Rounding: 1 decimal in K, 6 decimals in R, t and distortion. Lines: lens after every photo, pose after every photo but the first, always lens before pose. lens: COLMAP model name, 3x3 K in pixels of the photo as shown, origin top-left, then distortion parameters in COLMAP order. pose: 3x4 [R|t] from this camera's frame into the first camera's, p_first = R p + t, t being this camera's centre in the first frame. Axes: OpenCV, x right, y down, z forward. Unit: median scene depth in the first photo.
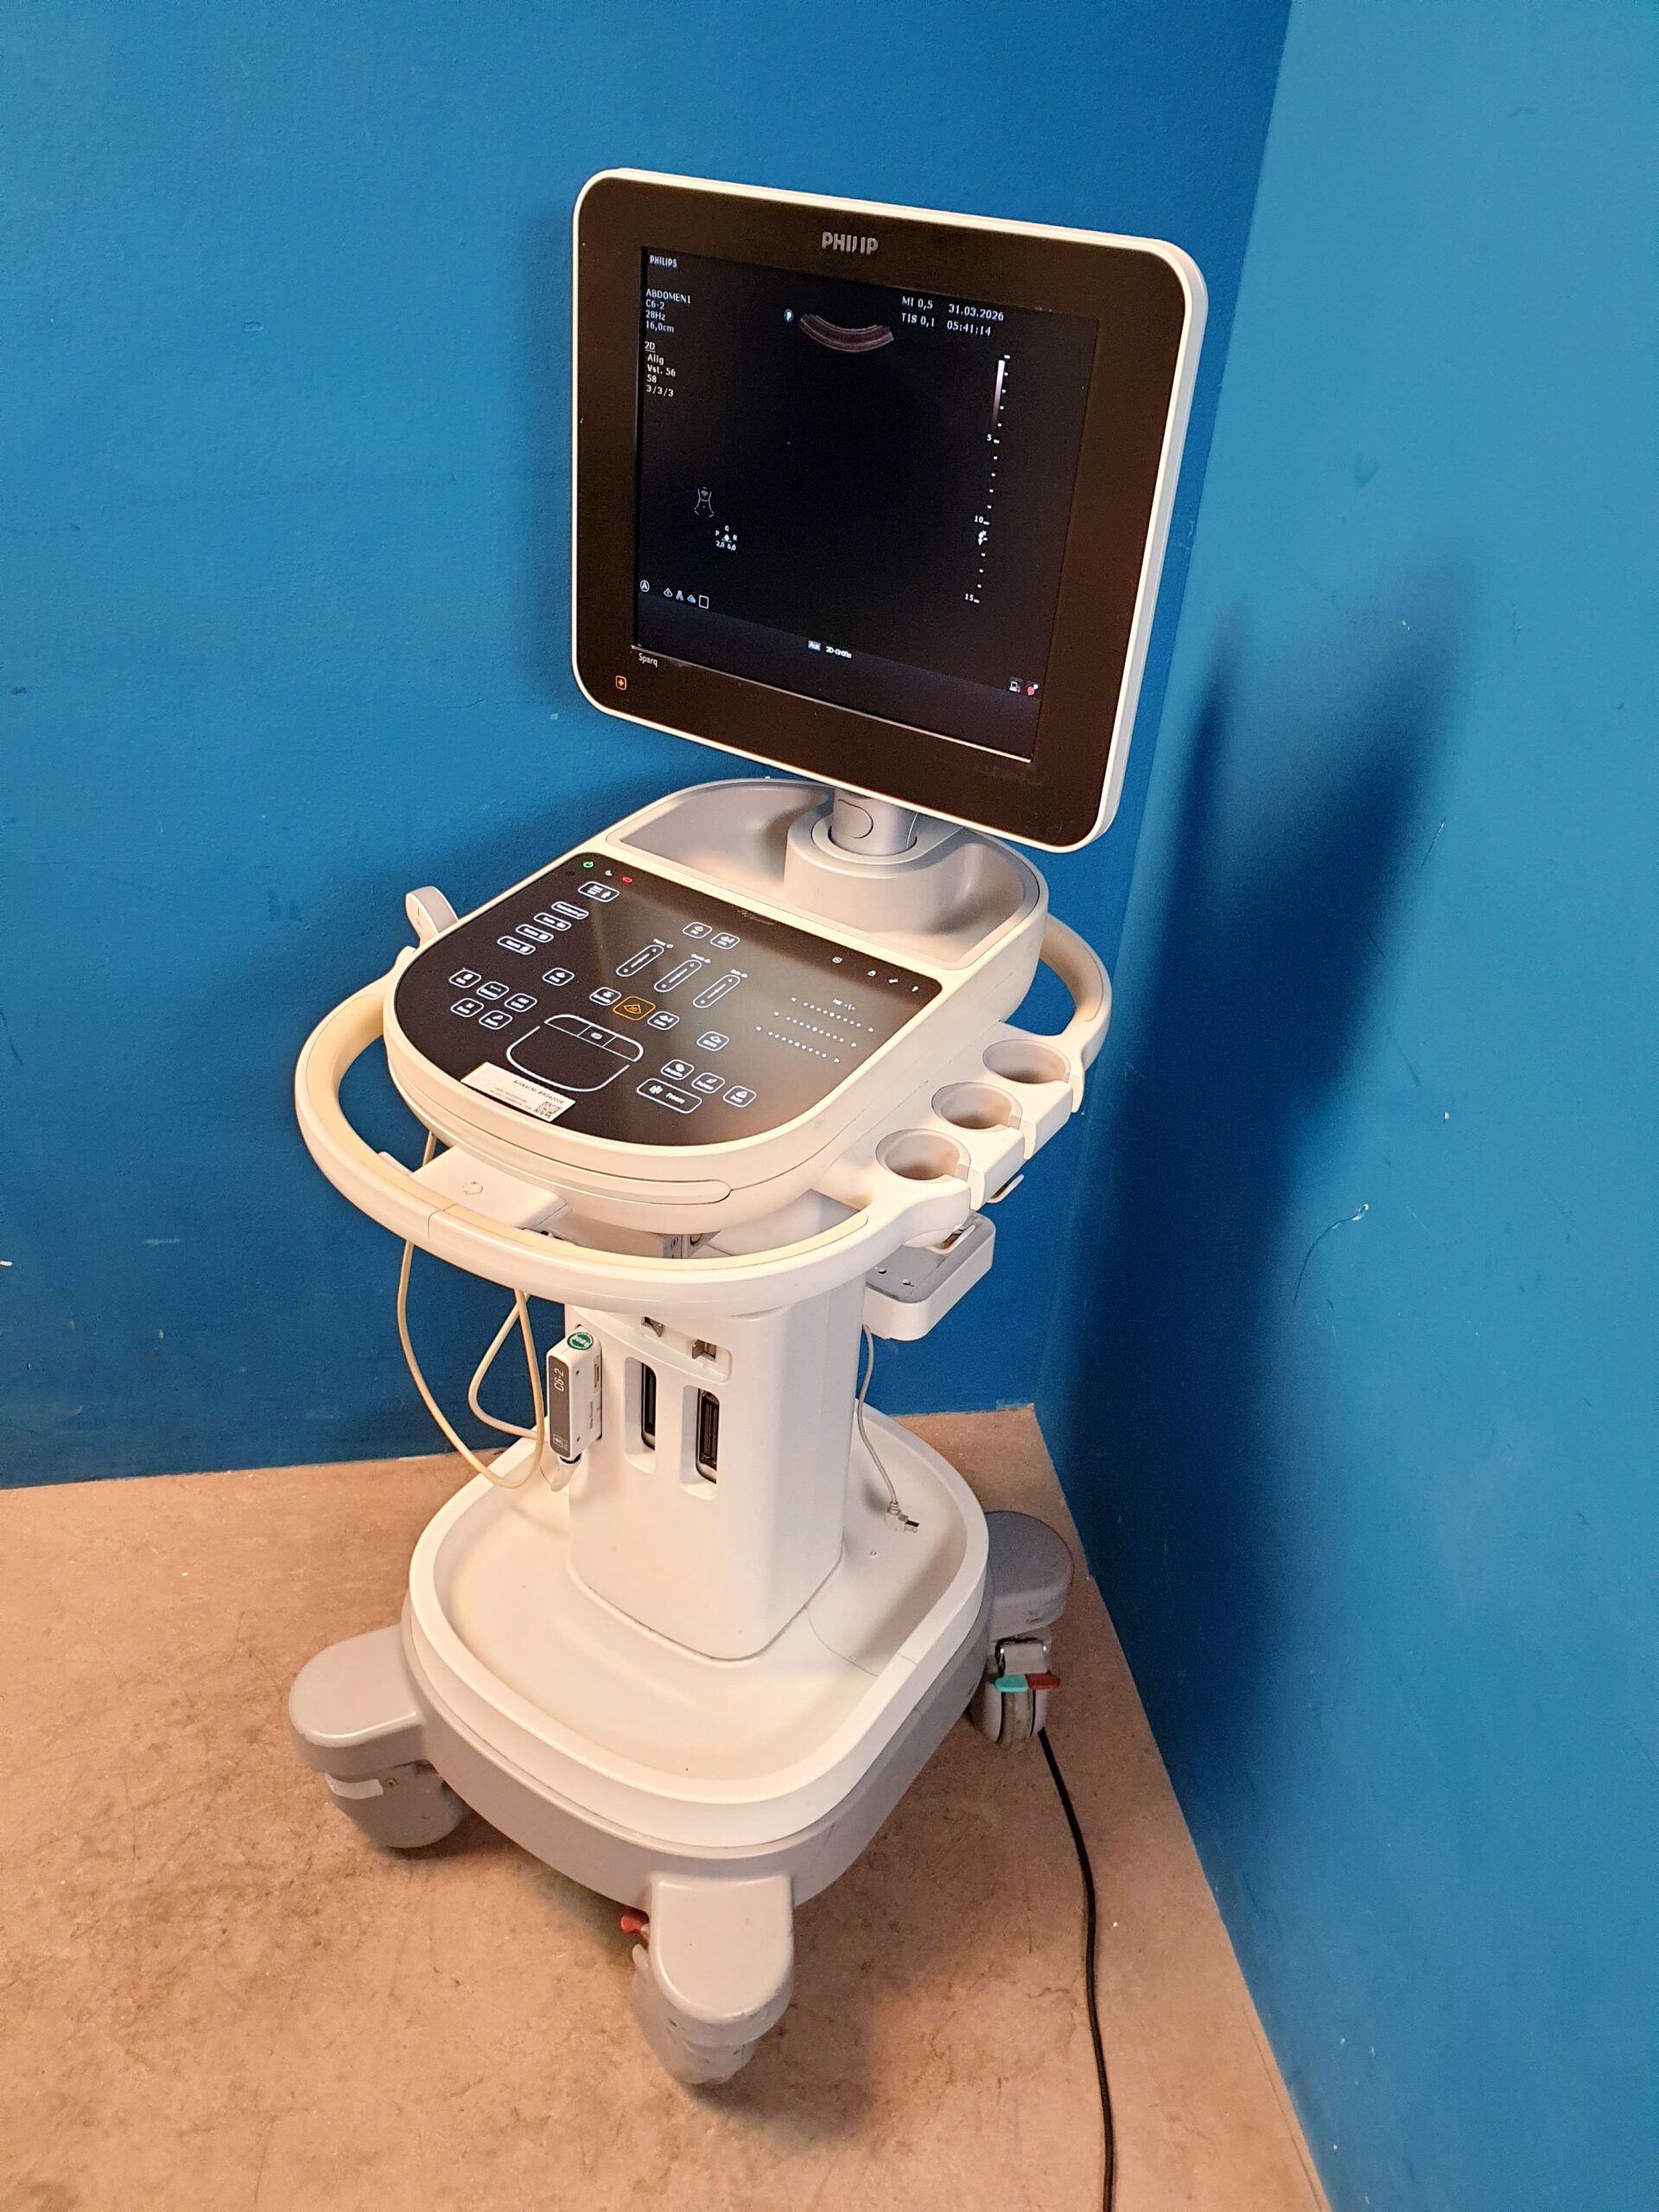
lens RADIAL K [[1729.1, 0, 802.2], [0, 1729.1, 1083.7], [0, 0, 1]] dist [-0.002574, 0.028737]
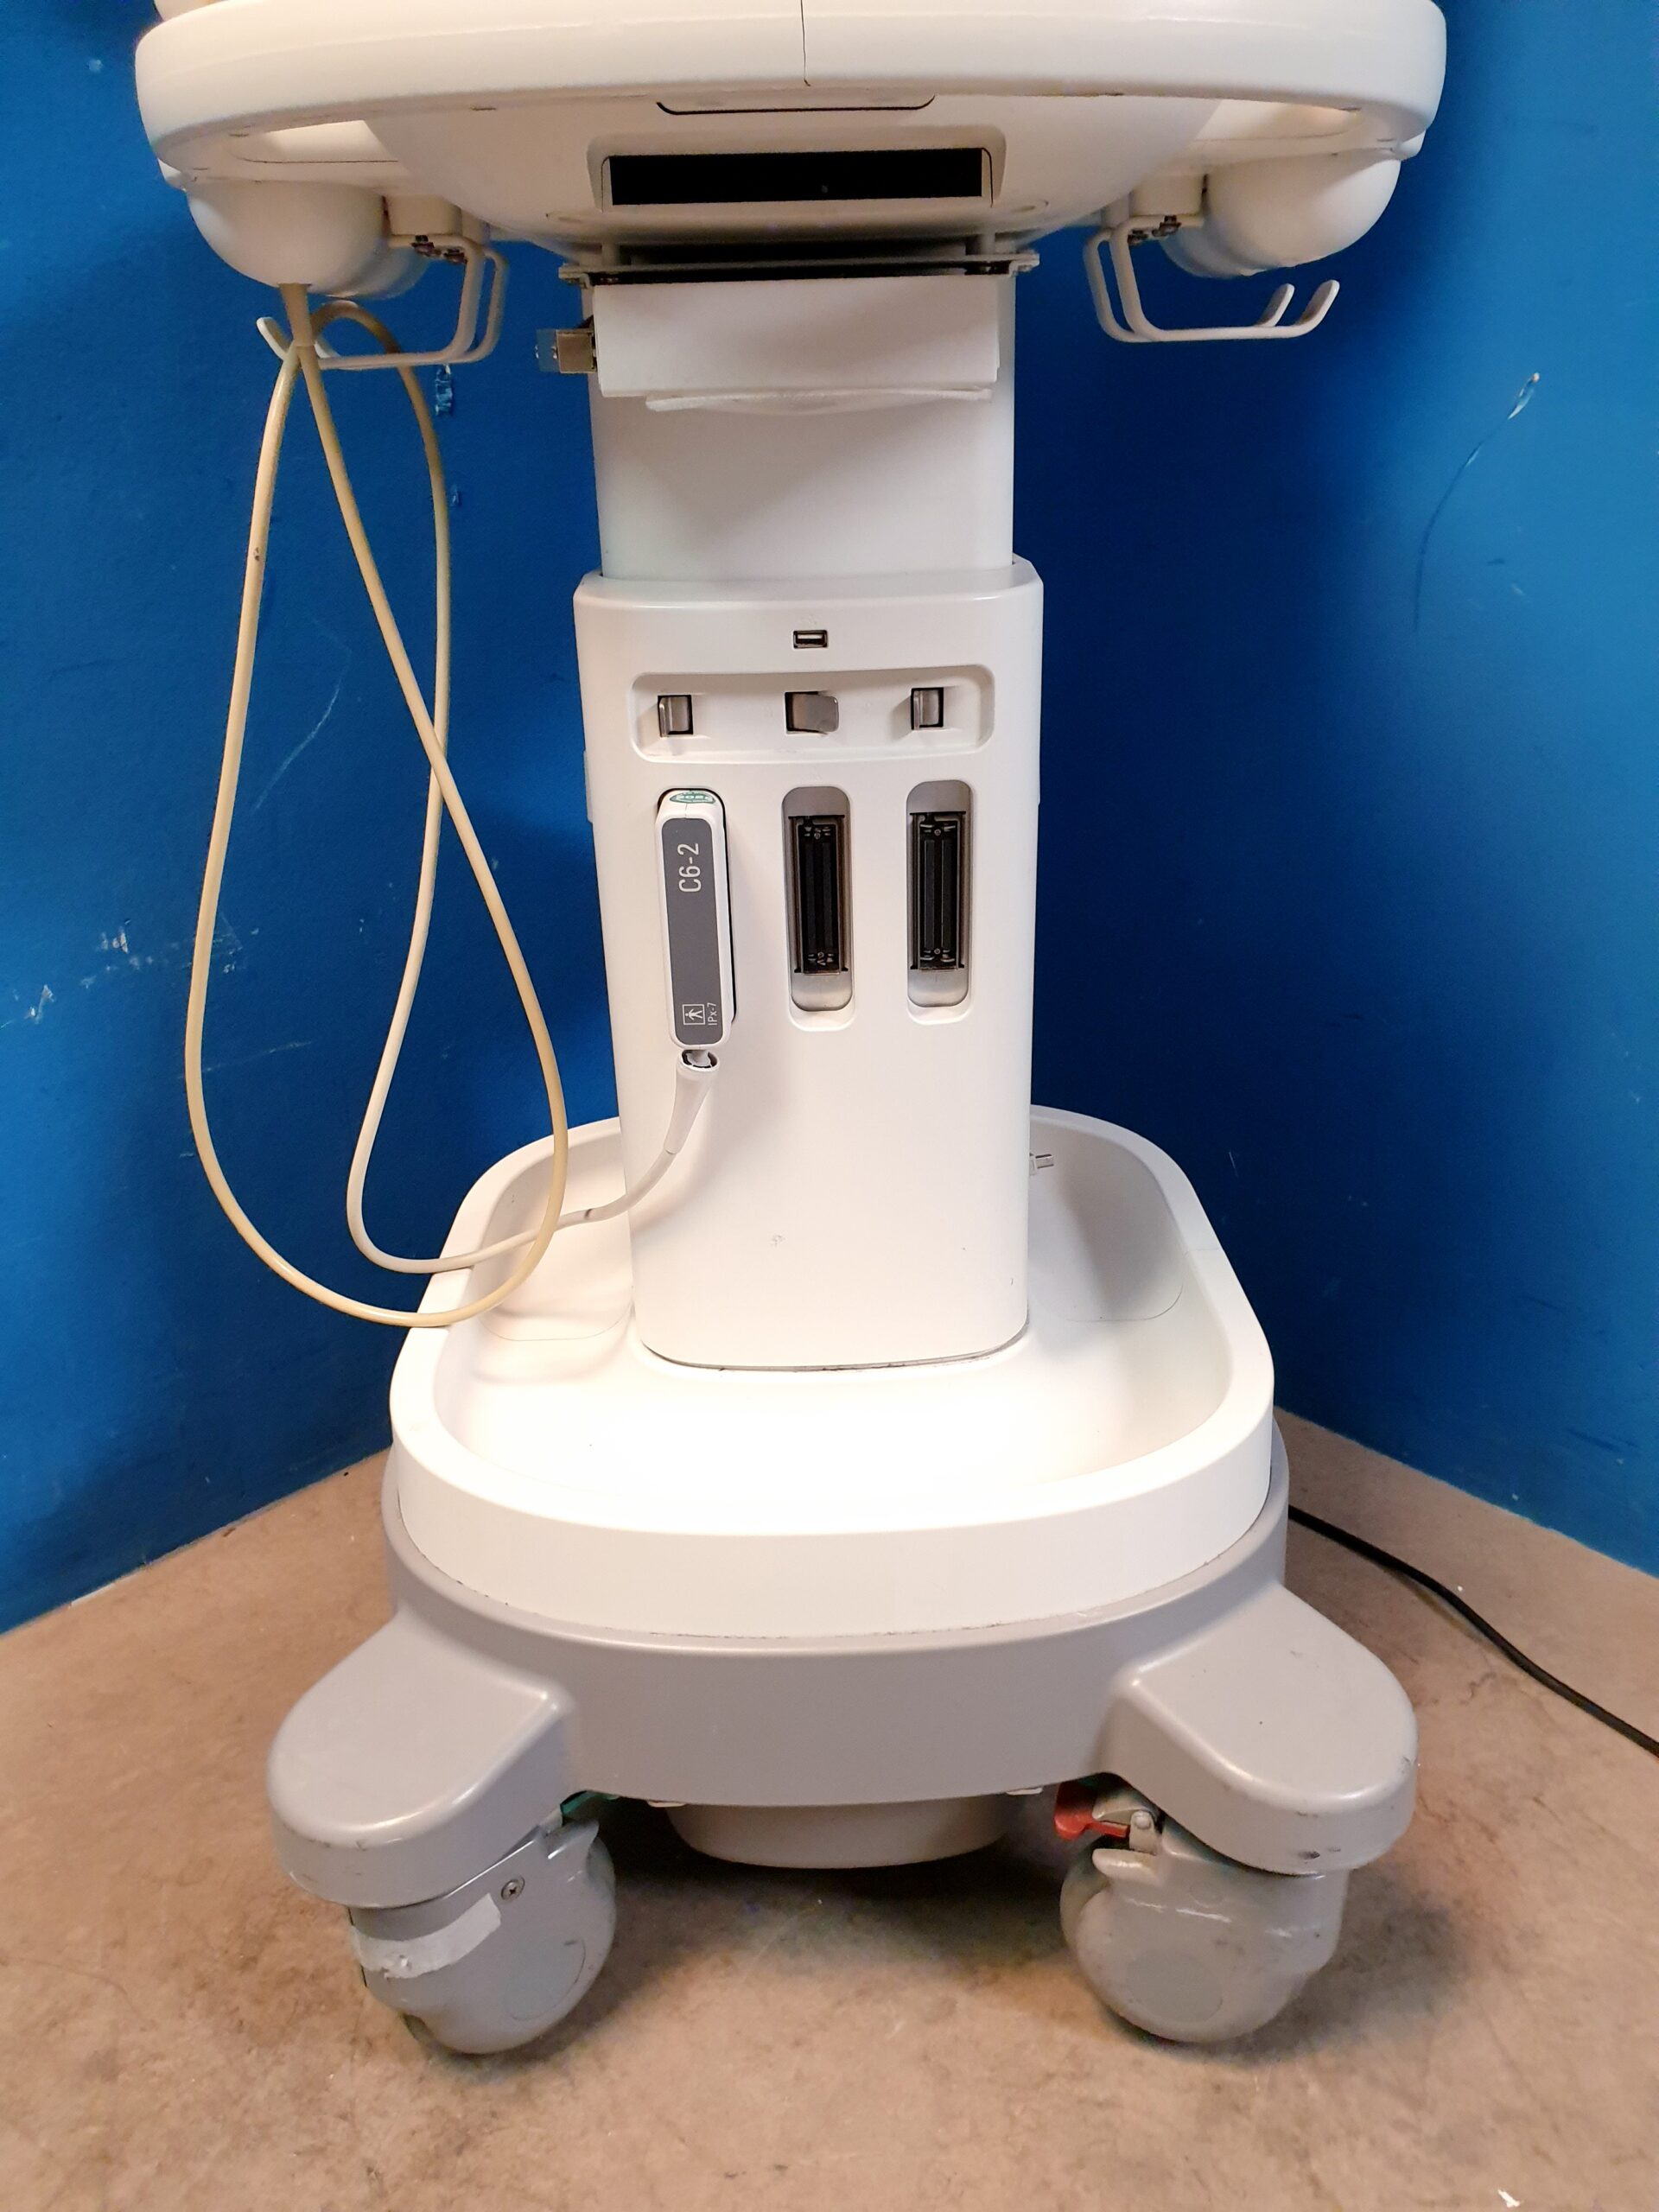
lens RADIAL K [[1743.3, 0, 837.7], [0, 1743.3, 1127.9], [0, 0, 1]] dist [0.011420, 0.010475]
pose [[0.815644, -0.300158, 0.494601, -0.384091], [0.371965, 0.926848, -0.050930, 0.281077], [-0.443133, 0.225515, 0.867626, 0.496274]]
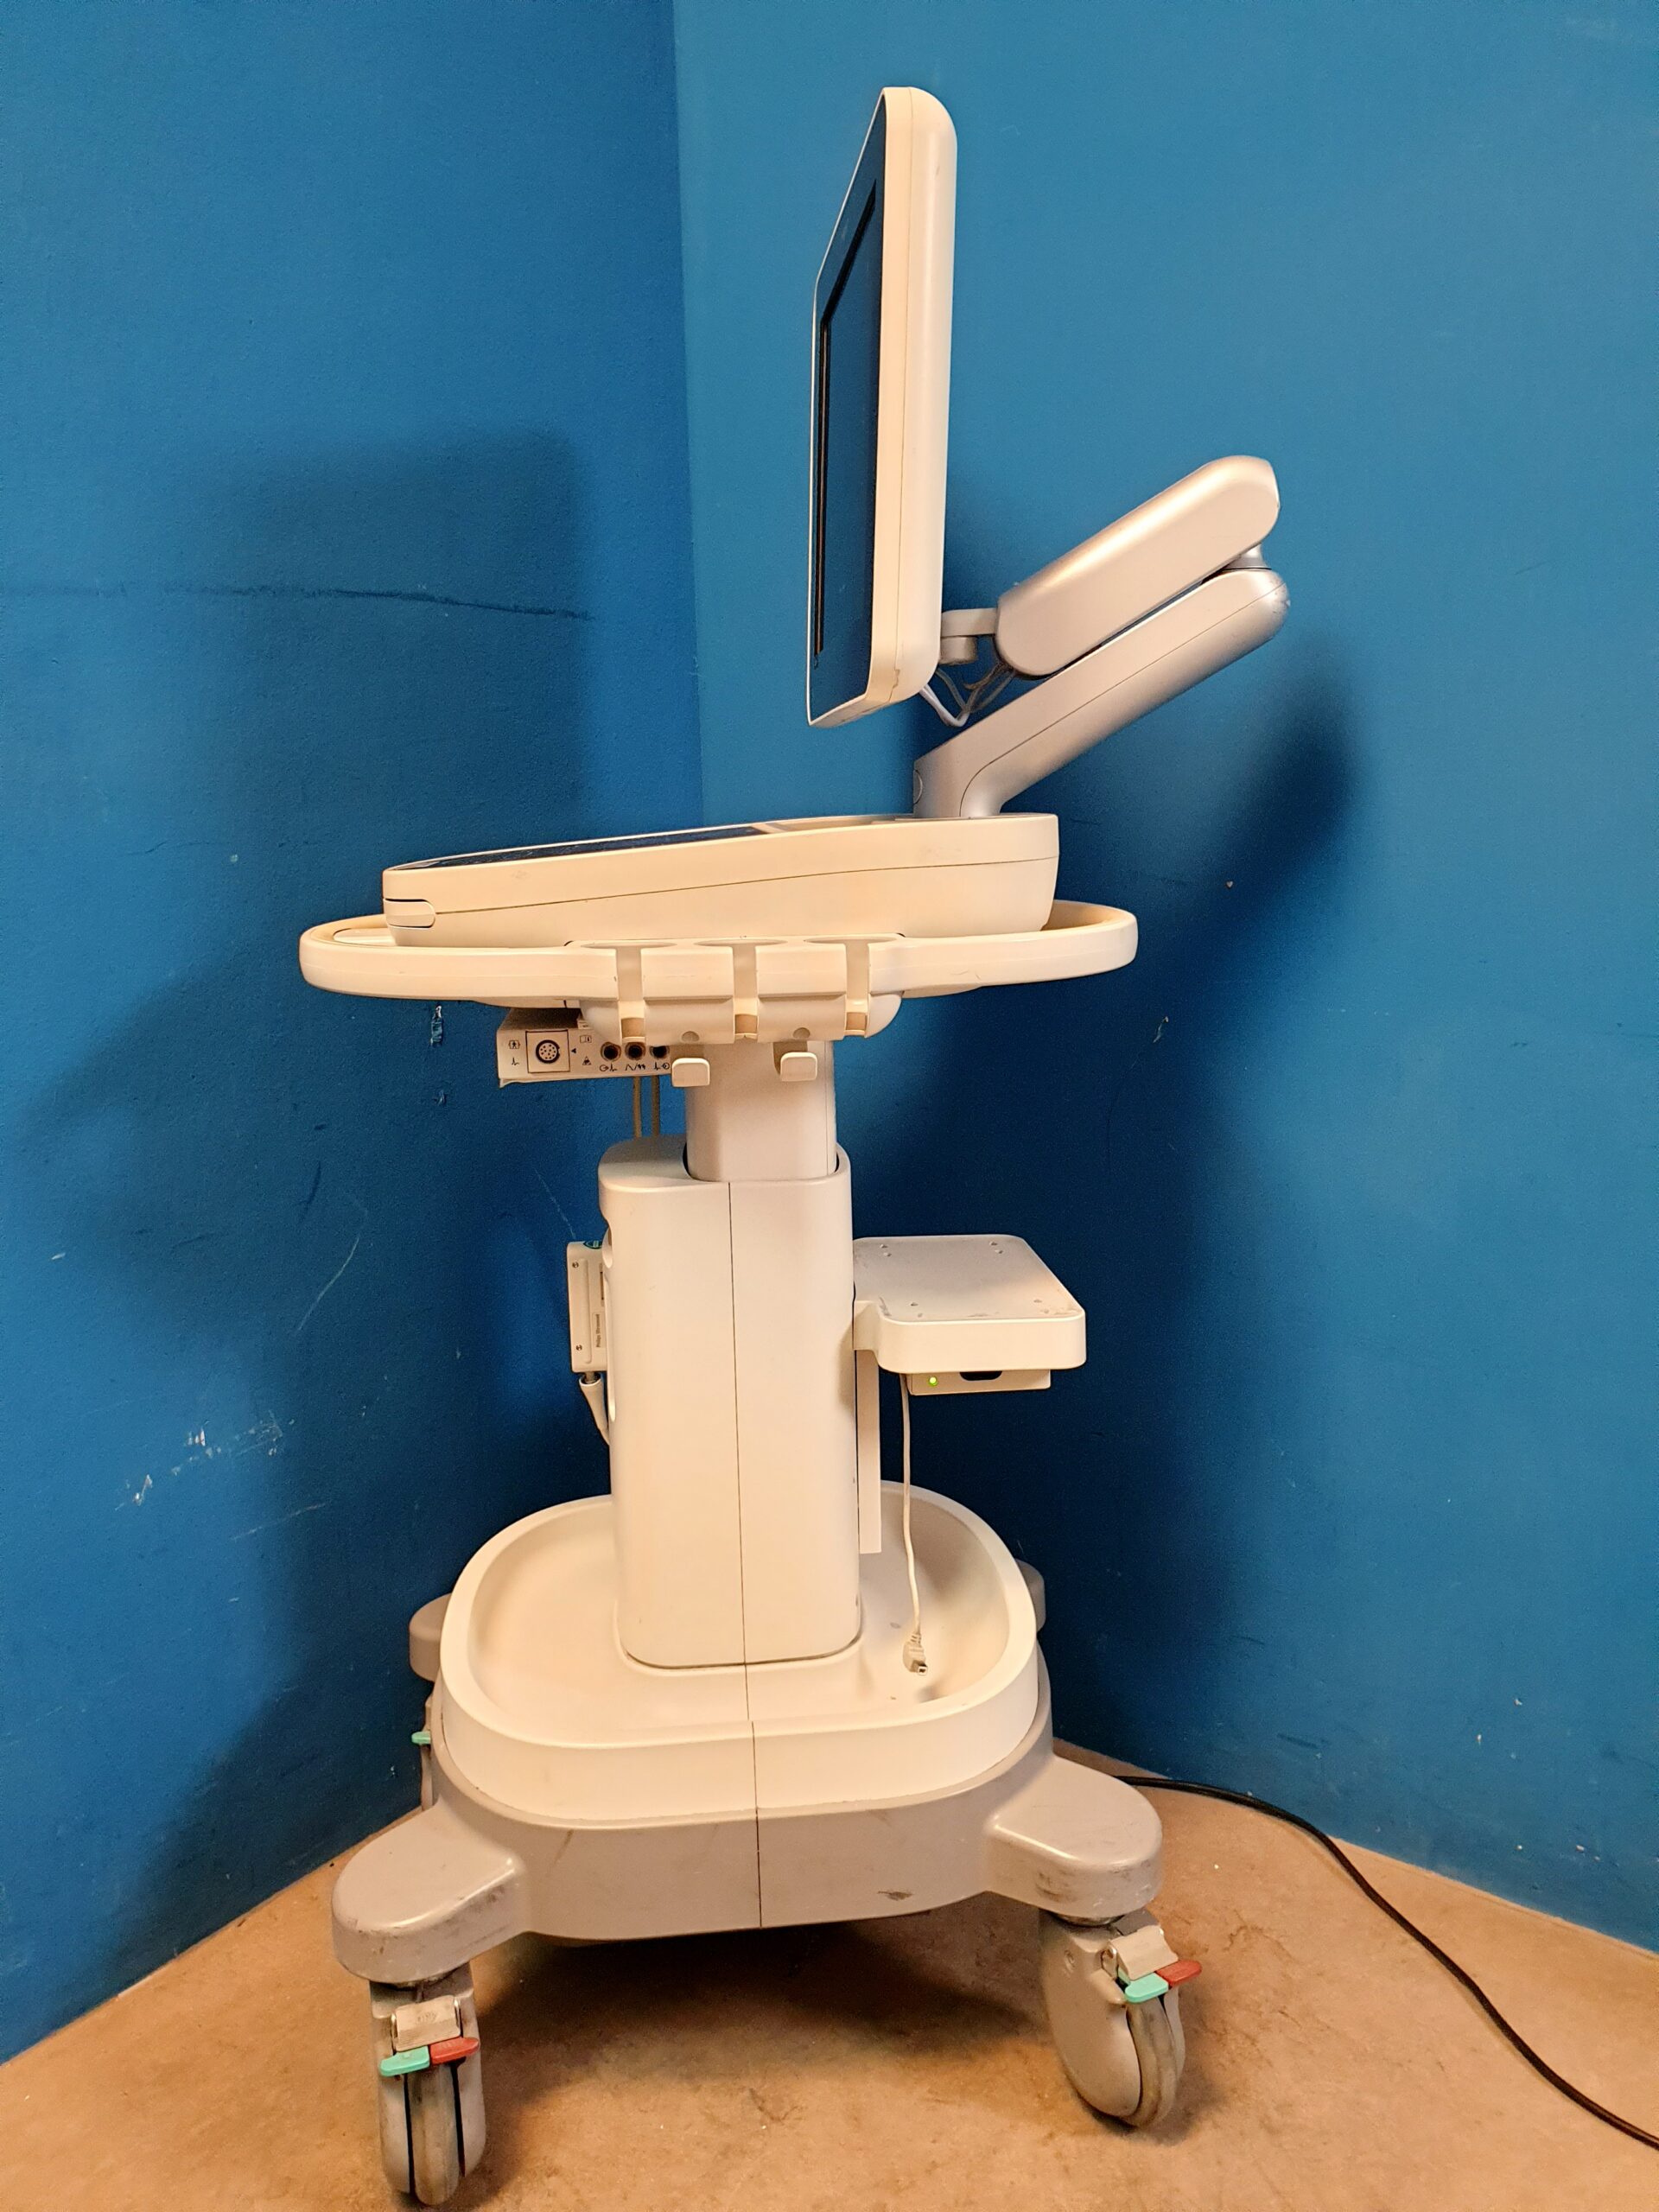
lens RADIAL K [[1746.3, 0, 839.8], [0, 1746.3, 1102.8], [0, 0, 1]] dist [0.016742, 0.004610]
pose [[0.718777, -0.199350, 0.666048, -0.615087], [0.435879, 0.875562, -0.208327, 0.254680], [-0.541636, 0.440057, 0.716226, 0.253953]]
